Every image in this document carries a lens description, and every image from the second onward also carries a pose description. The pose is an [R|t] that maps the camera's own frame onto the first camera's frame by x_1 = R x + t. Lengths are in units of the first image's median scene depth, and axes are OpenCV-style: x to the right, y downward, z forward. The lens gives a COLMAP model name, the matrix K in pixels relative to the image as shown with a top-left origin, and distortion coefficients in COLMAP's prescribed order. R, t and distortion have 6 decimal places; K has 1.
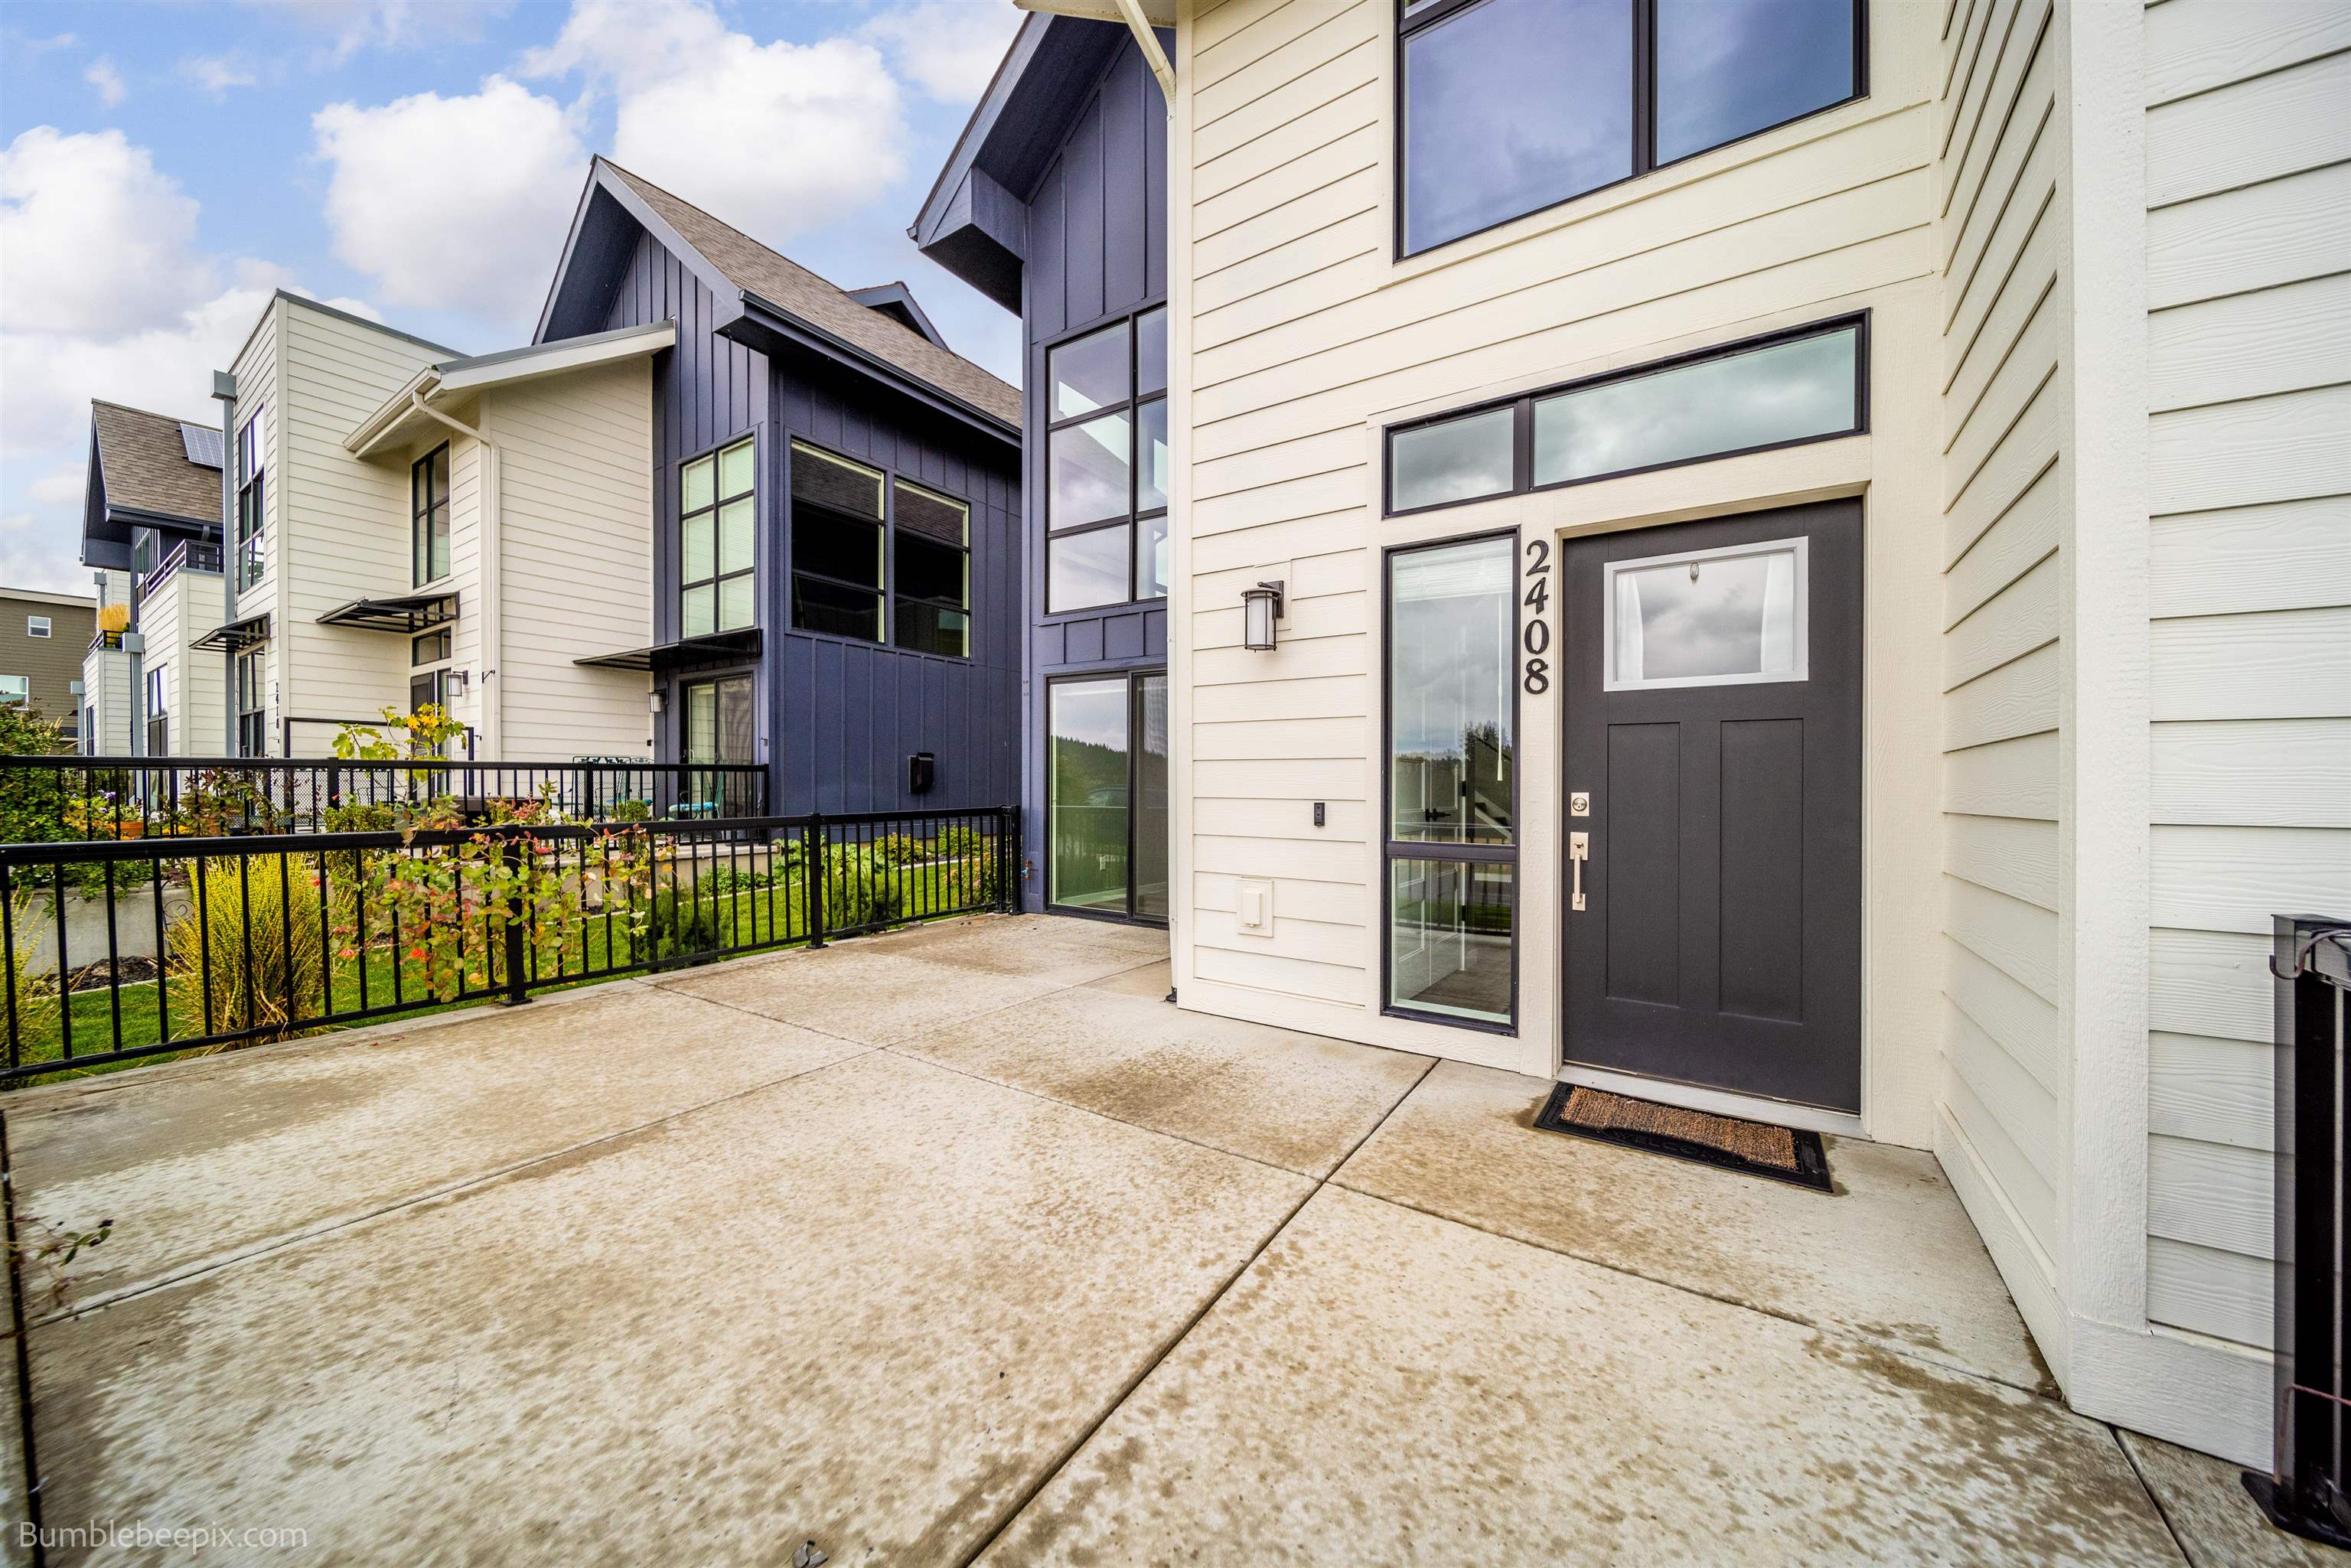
lens RADIAL K [[819.8, 0, 1163.9], [0, 819.8, 777.9], [0, 0, 1]] dist [0.002389, 0.000213]
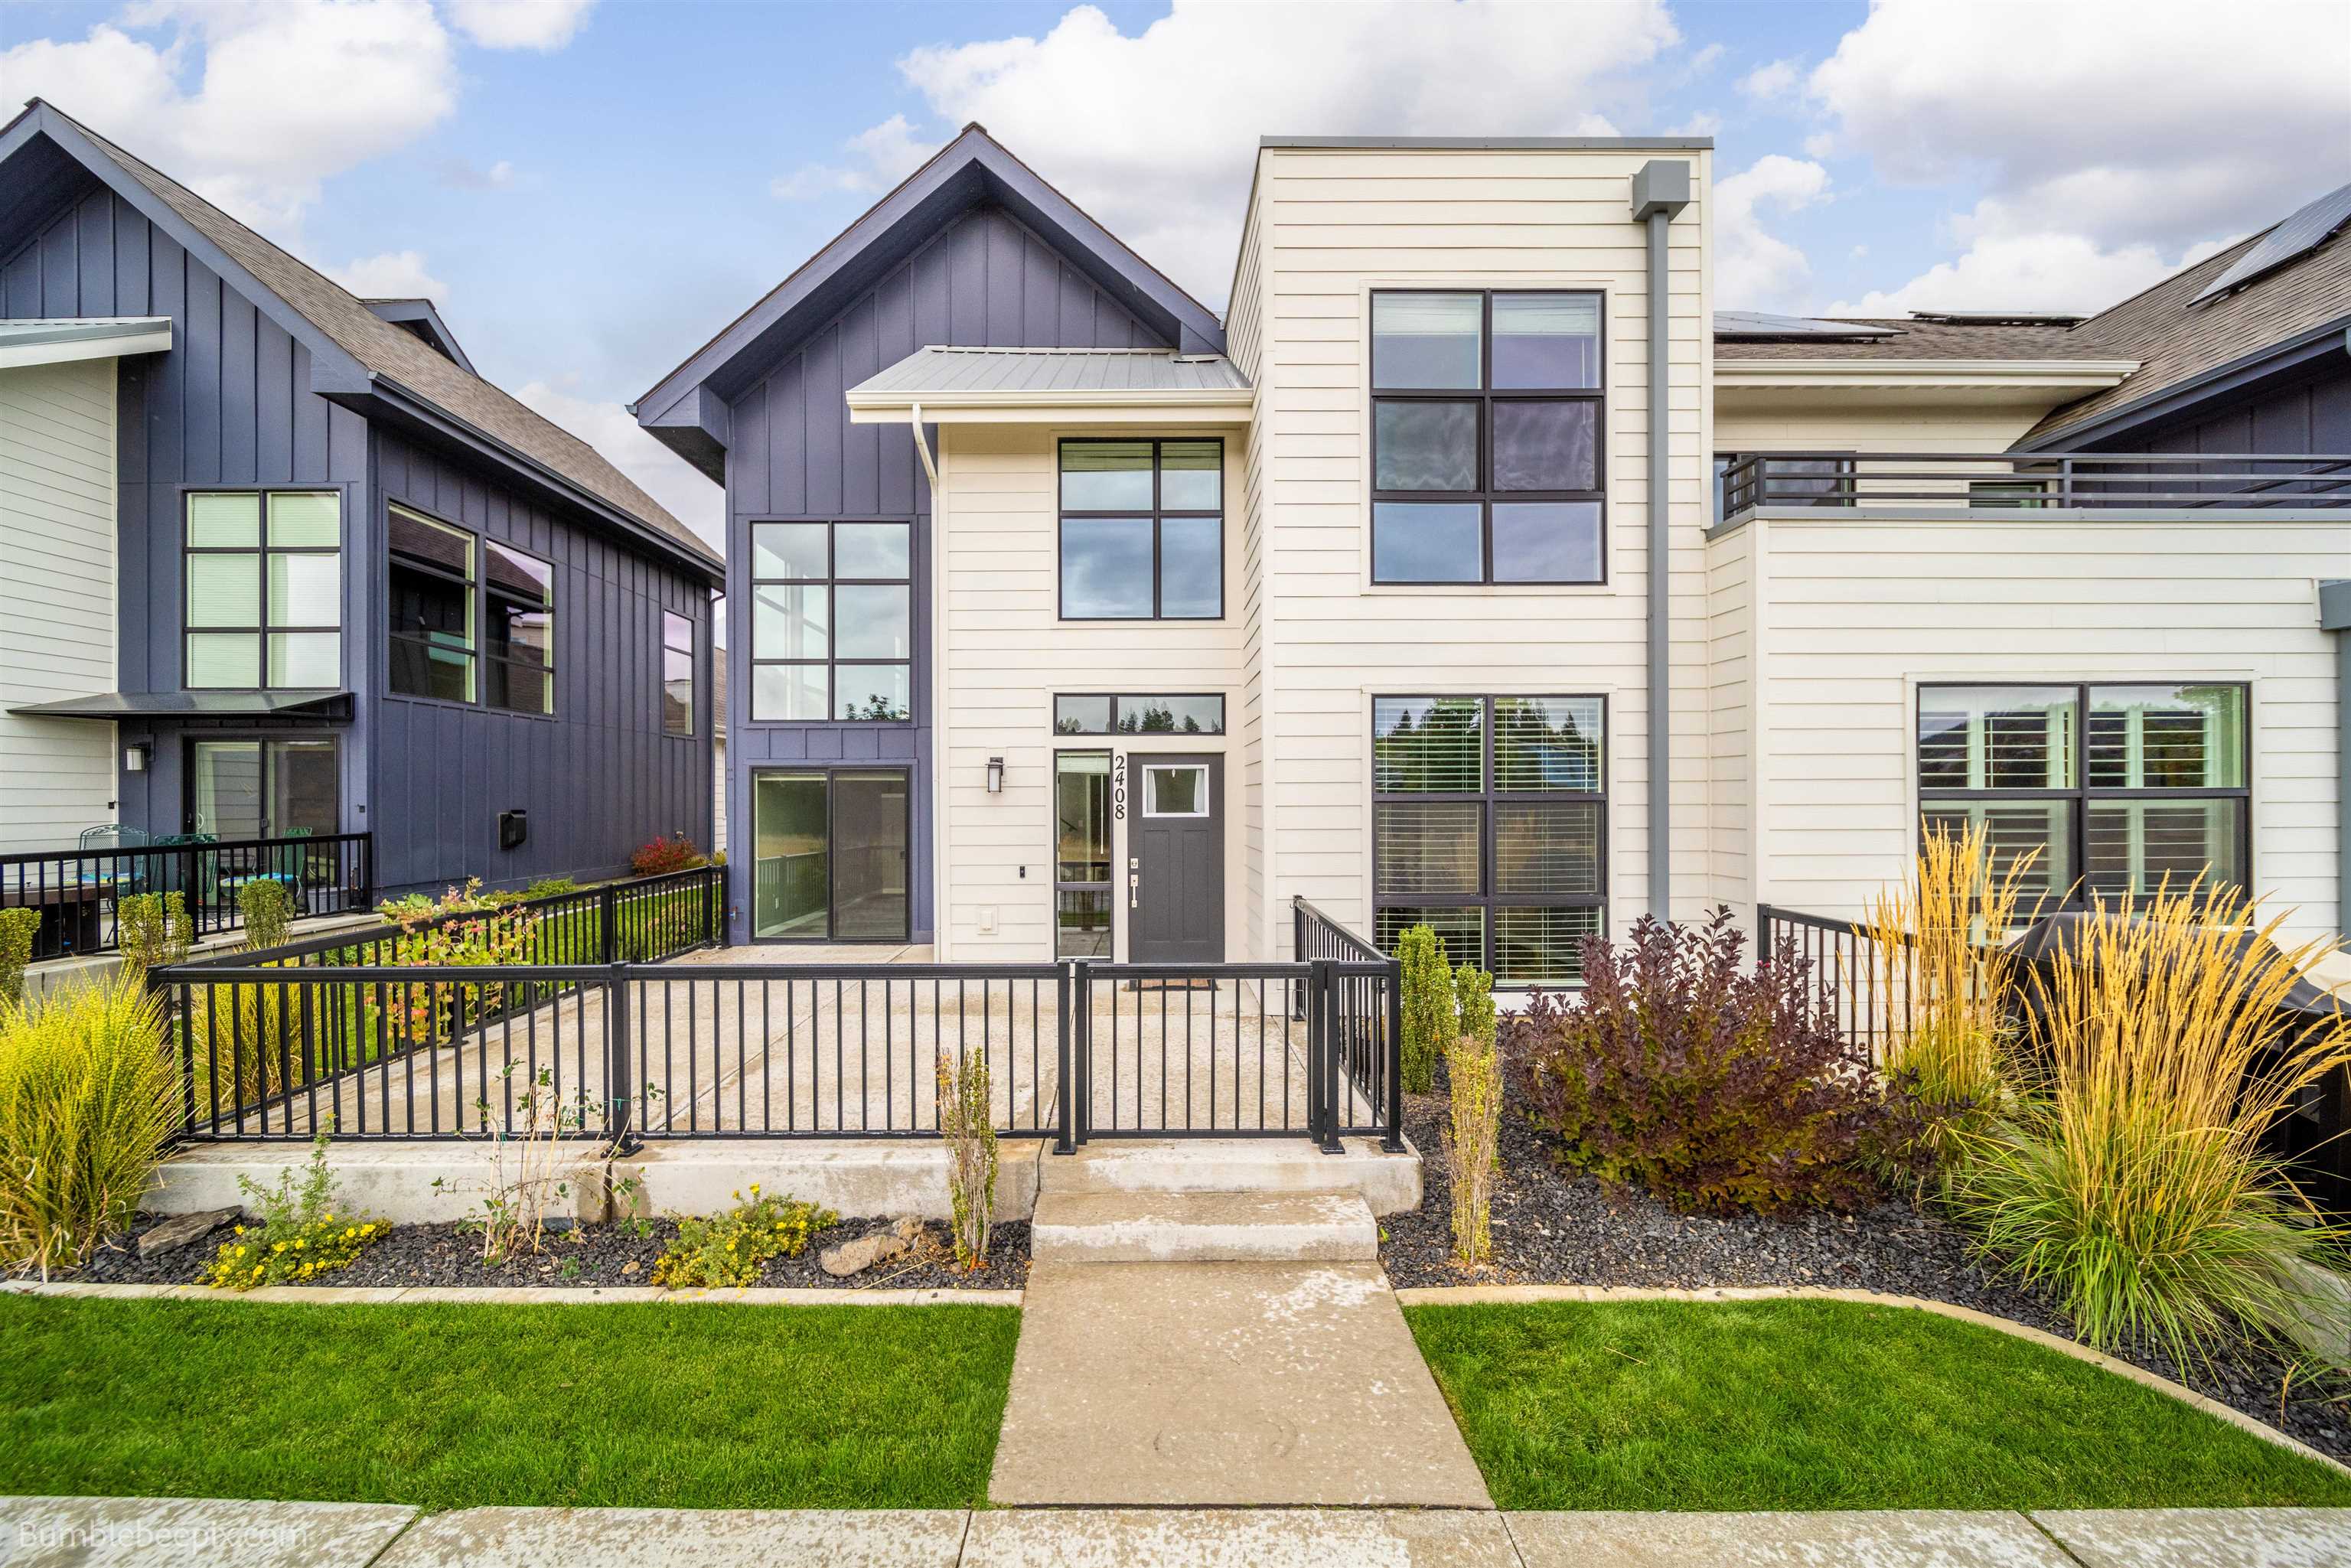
lens RADIAL K [[819.8, 0, 1118.3], [0, 819.8, 793.7], [0, 0, 1]] dist [0.002389, 0.000213]
pose [[0.830540, -0.011333, 0.556843, -0.701328], [0.008260, 0.999934, 0.008031, -0.154965], [-0.556897, -0.002071, 0.830579, -0.784812]]
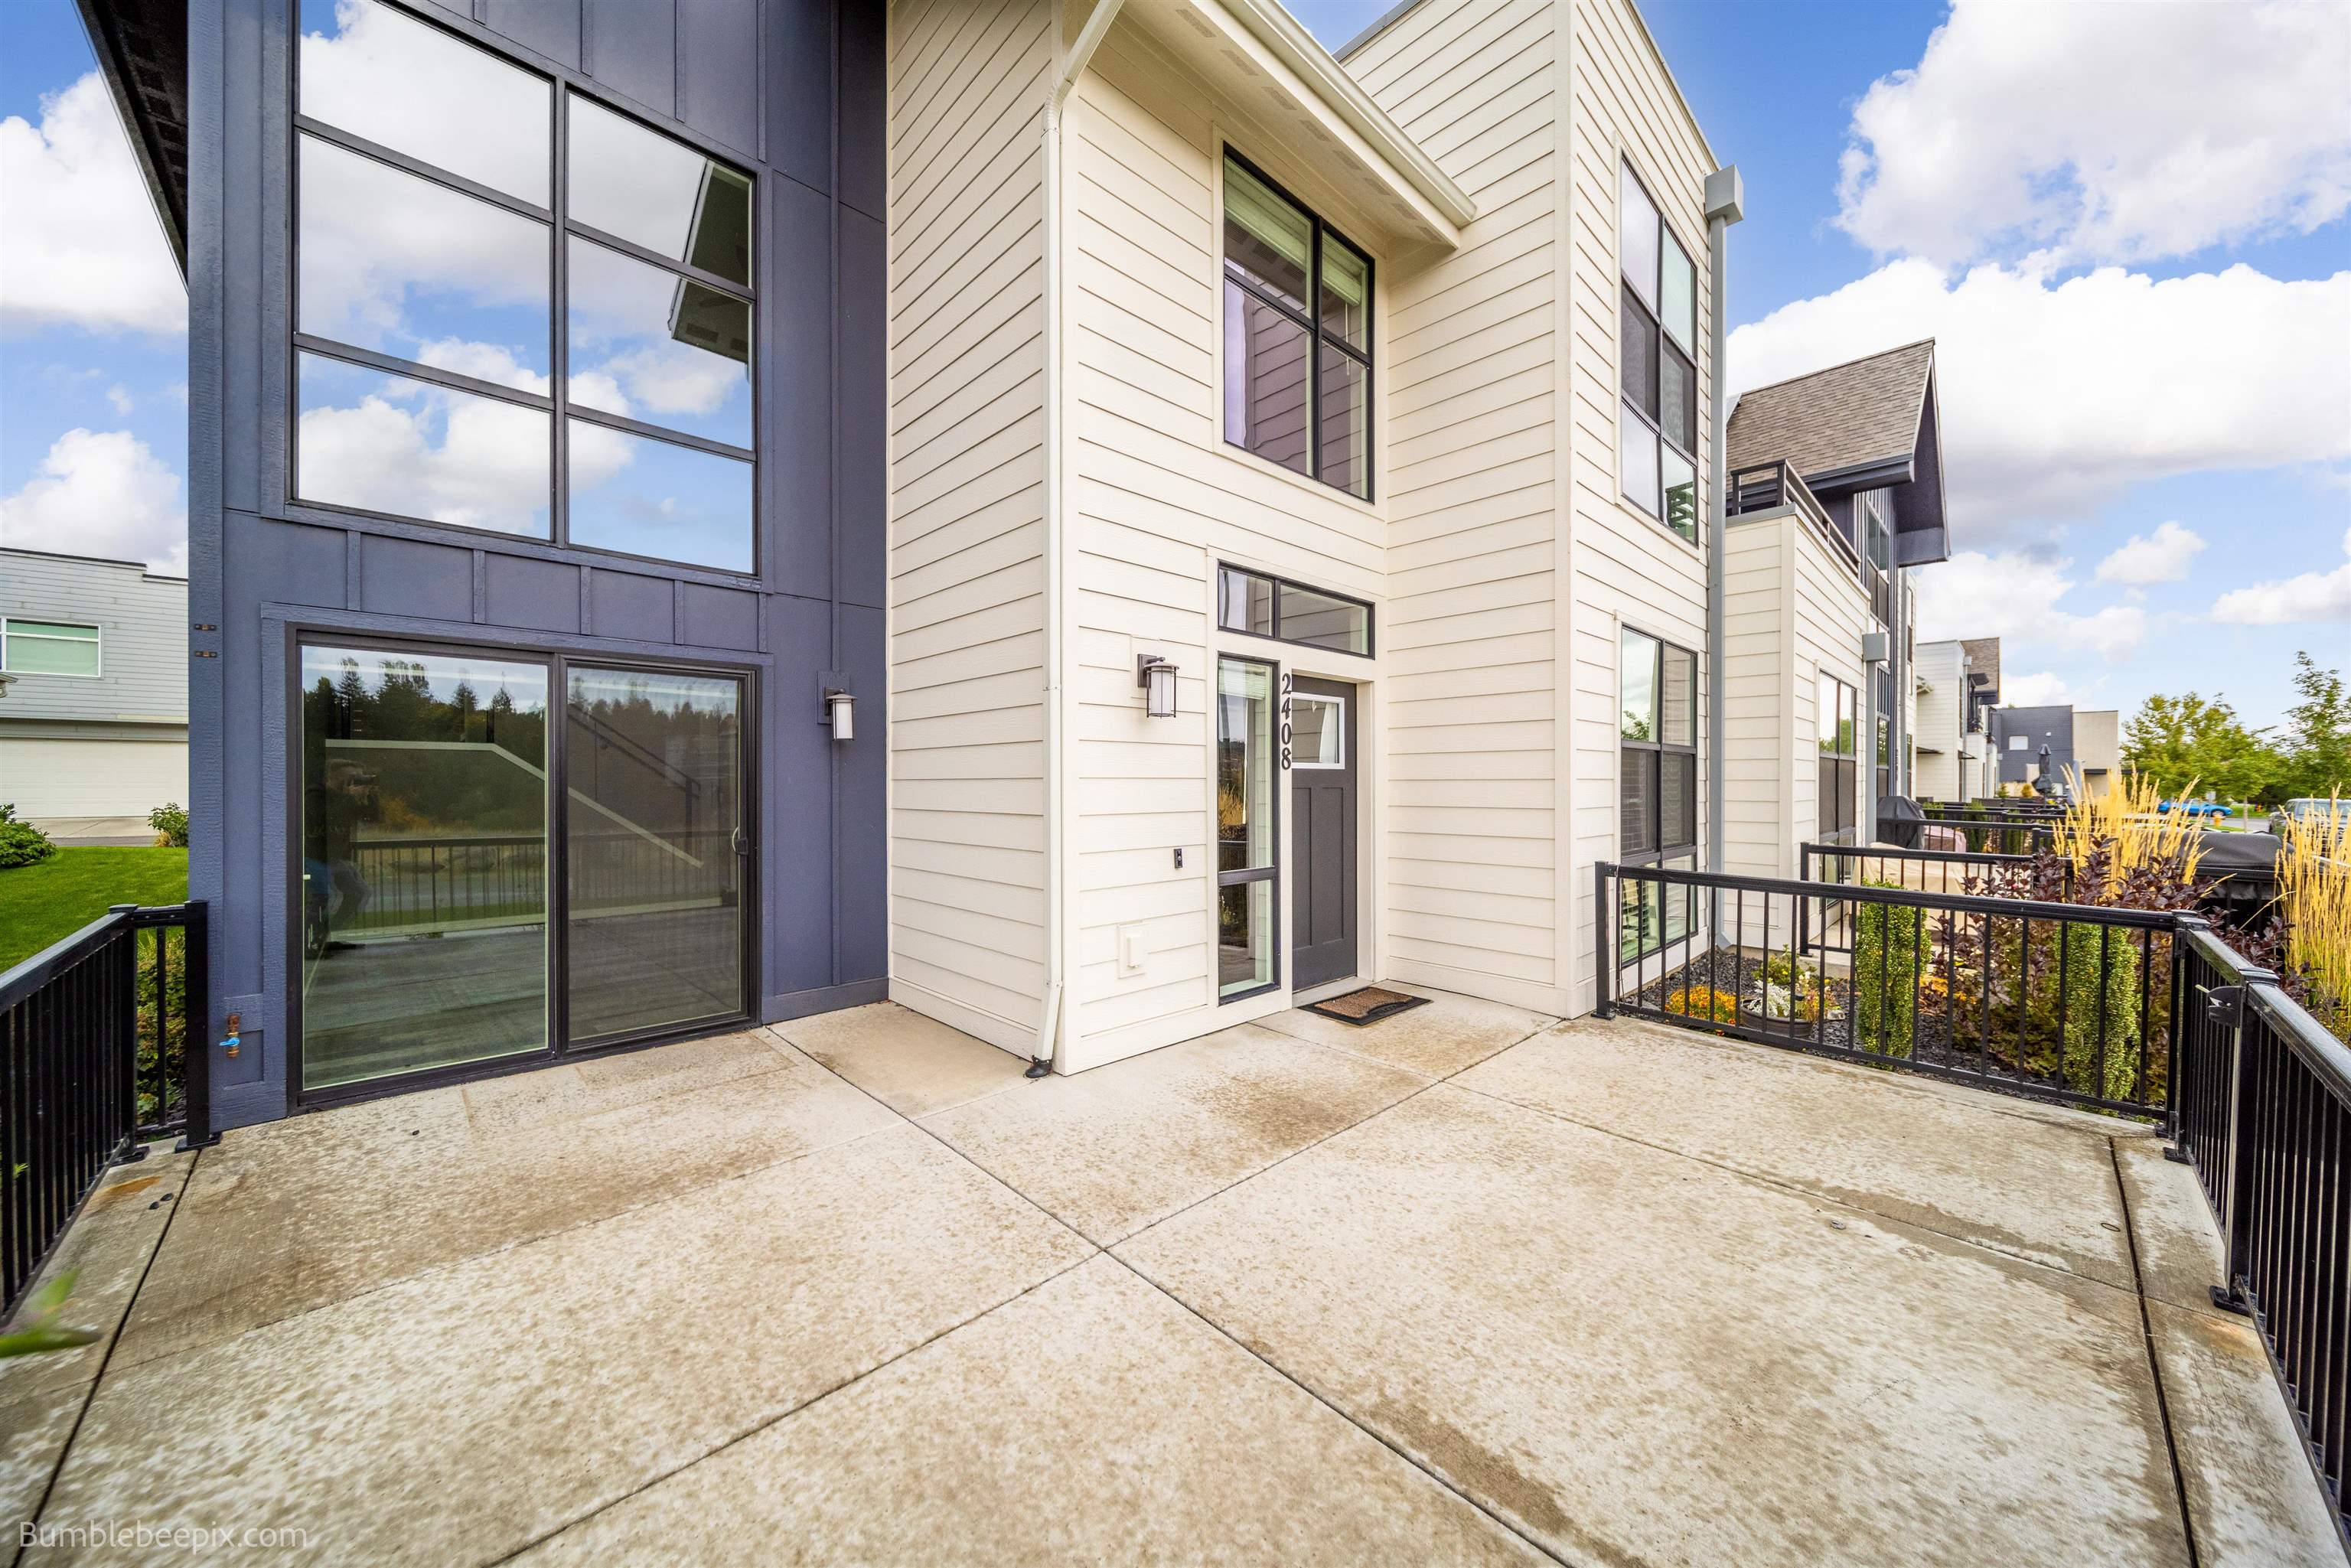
lens RADIAL K [[819.8, 0, 1158.1], [0, 819.8, 771.3], [0, 0, 1]] dist [0.002389, 0.000213]
pose [[0.216730, 0.002112, 0.976229, -0.906251], [-0.007441, 0.999972, -0.000511, -0.075745], [-0.976203, -0.007153, 0.216739, 0.703653]]
